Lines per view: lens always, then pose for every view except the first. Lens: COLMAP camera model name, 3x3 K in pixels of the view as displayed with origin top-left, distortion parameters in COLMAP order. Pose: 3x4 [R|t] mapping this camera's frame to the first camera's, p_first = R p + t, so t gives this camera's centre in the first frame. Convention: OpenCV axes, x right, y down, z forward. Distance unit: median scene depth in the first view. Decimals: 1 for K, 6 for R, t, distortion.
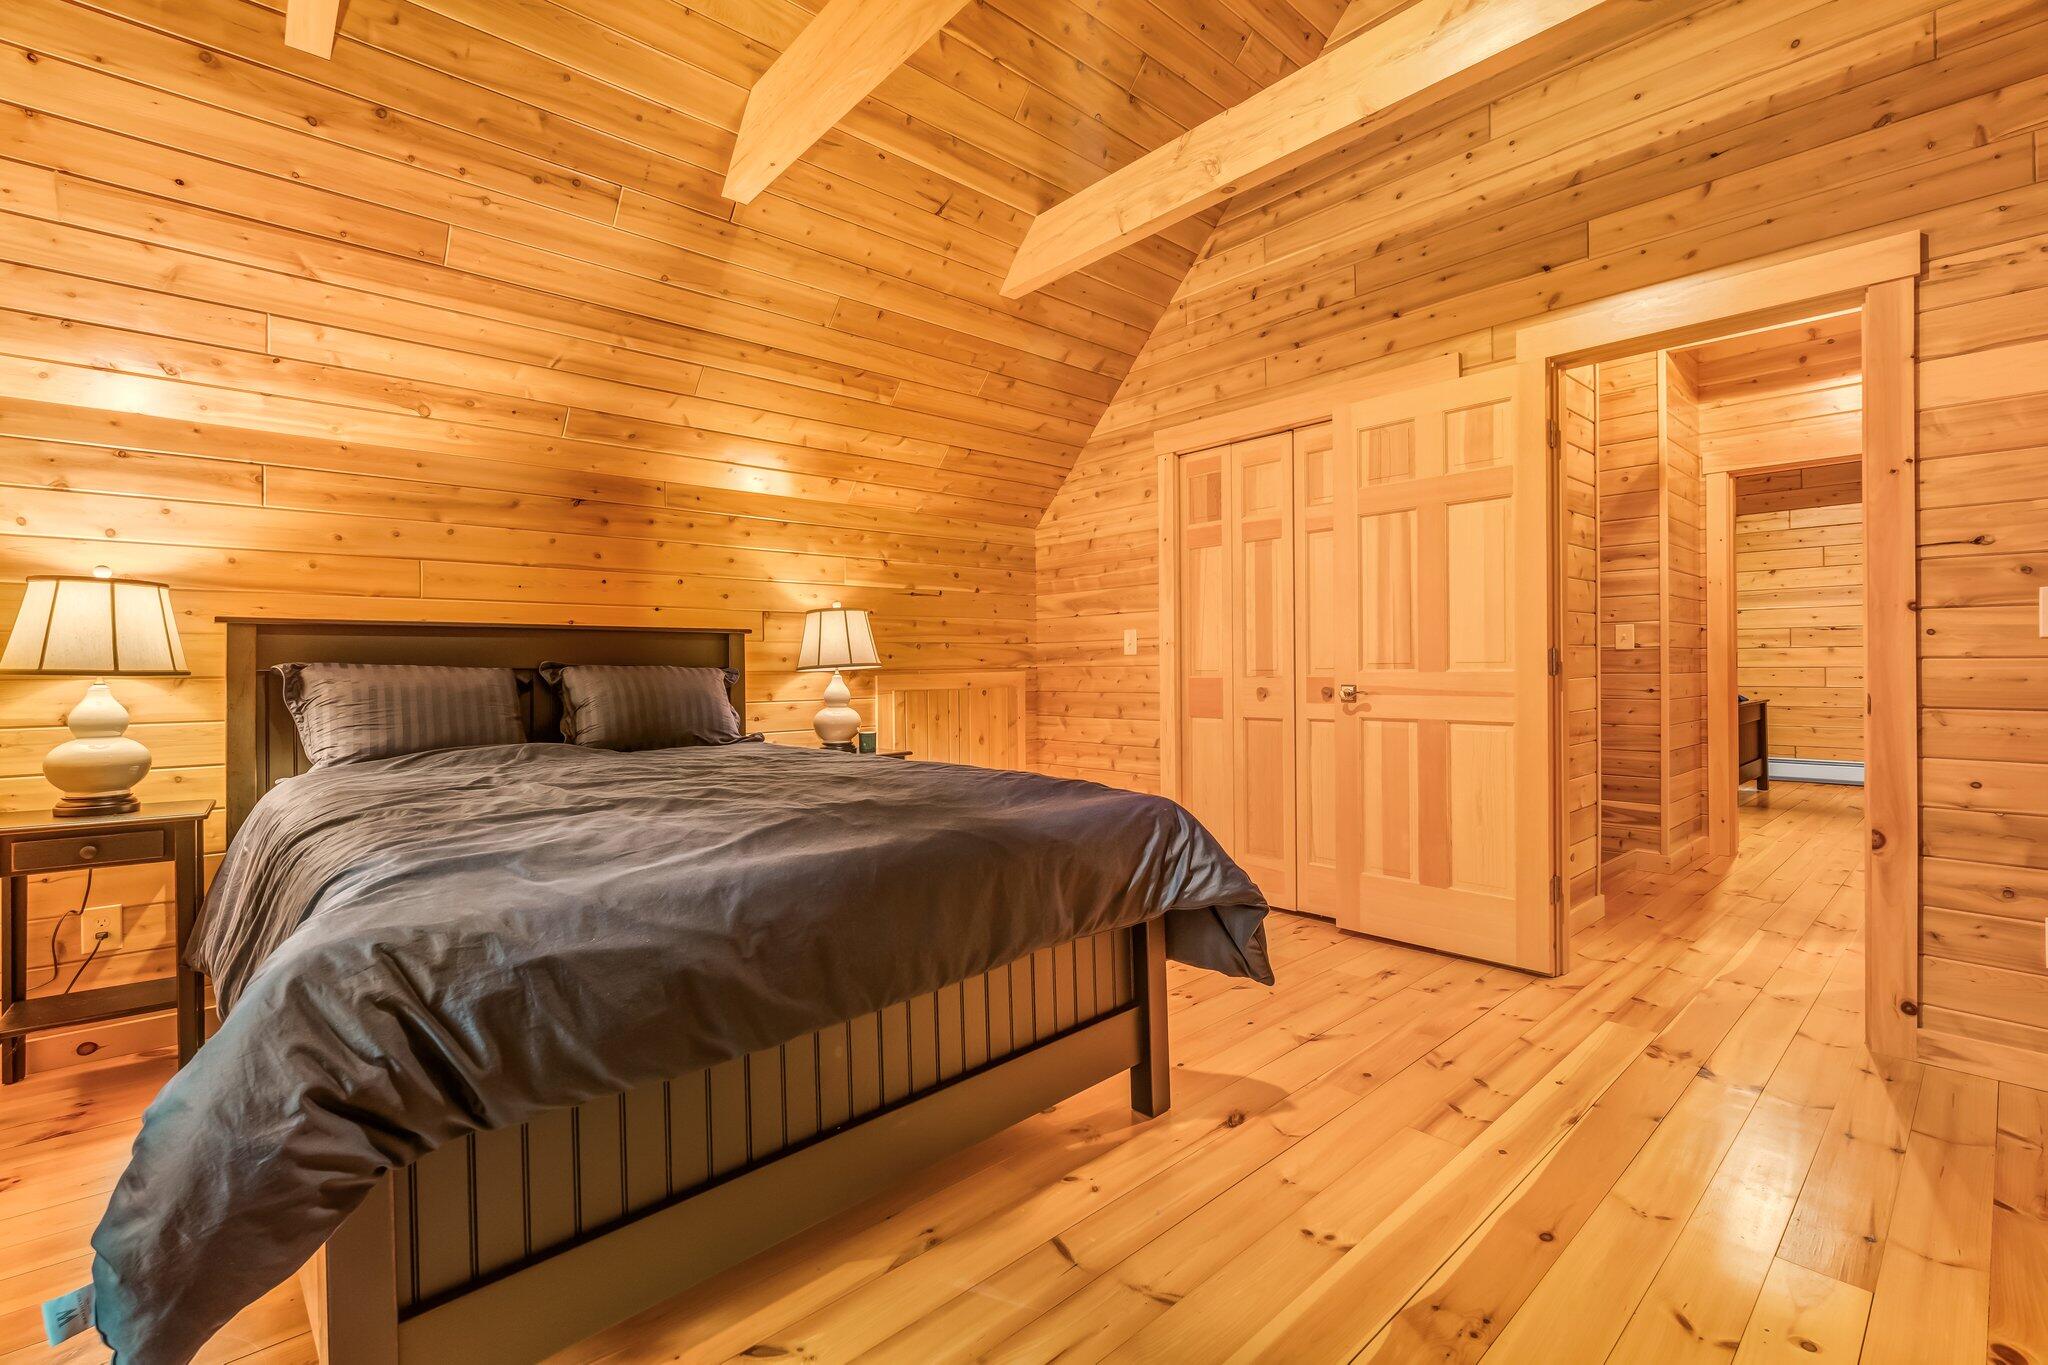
lens RADIAL K [[900.9, 0, 1024.0], [0, 900.9, 682.5], [0, 0, 1]] dist [-0.000204, -0.000039]
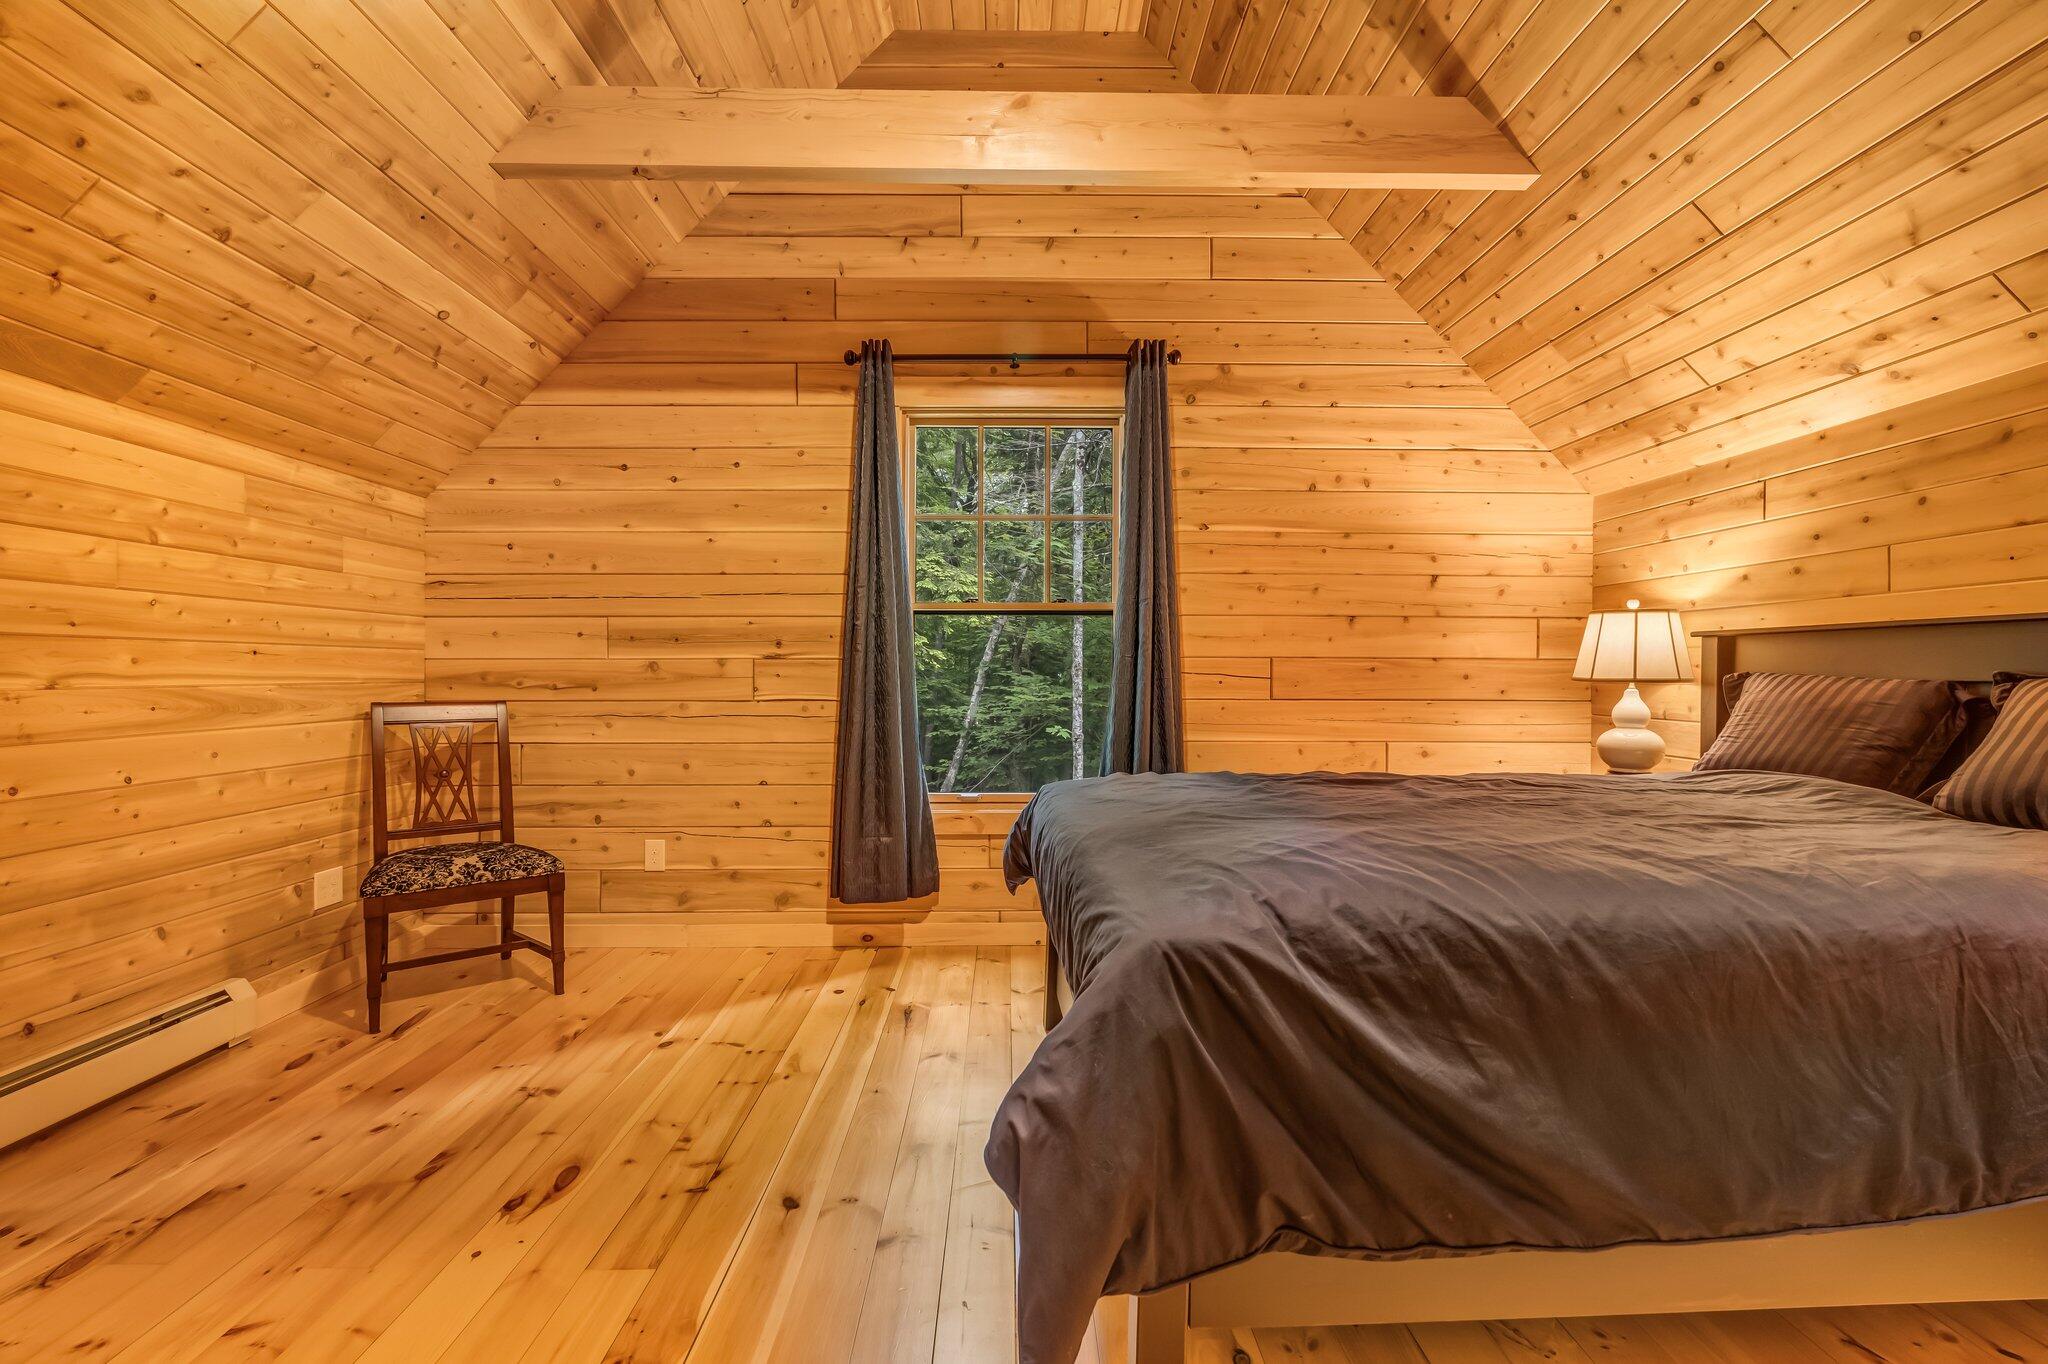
lens RADIAL K [[938.5, 0, 1024.0], [0, 938.5, 682.0], [0, 0, 1]] dist [0.000059, 0.000009]
pose [[-0.657820, 0.012671, -0.753068, 0.567946], [-0.007922, 0.999687, 0.023740, -0.032885], [0.753133, 0.021582, -0.657514, 1.171132]]
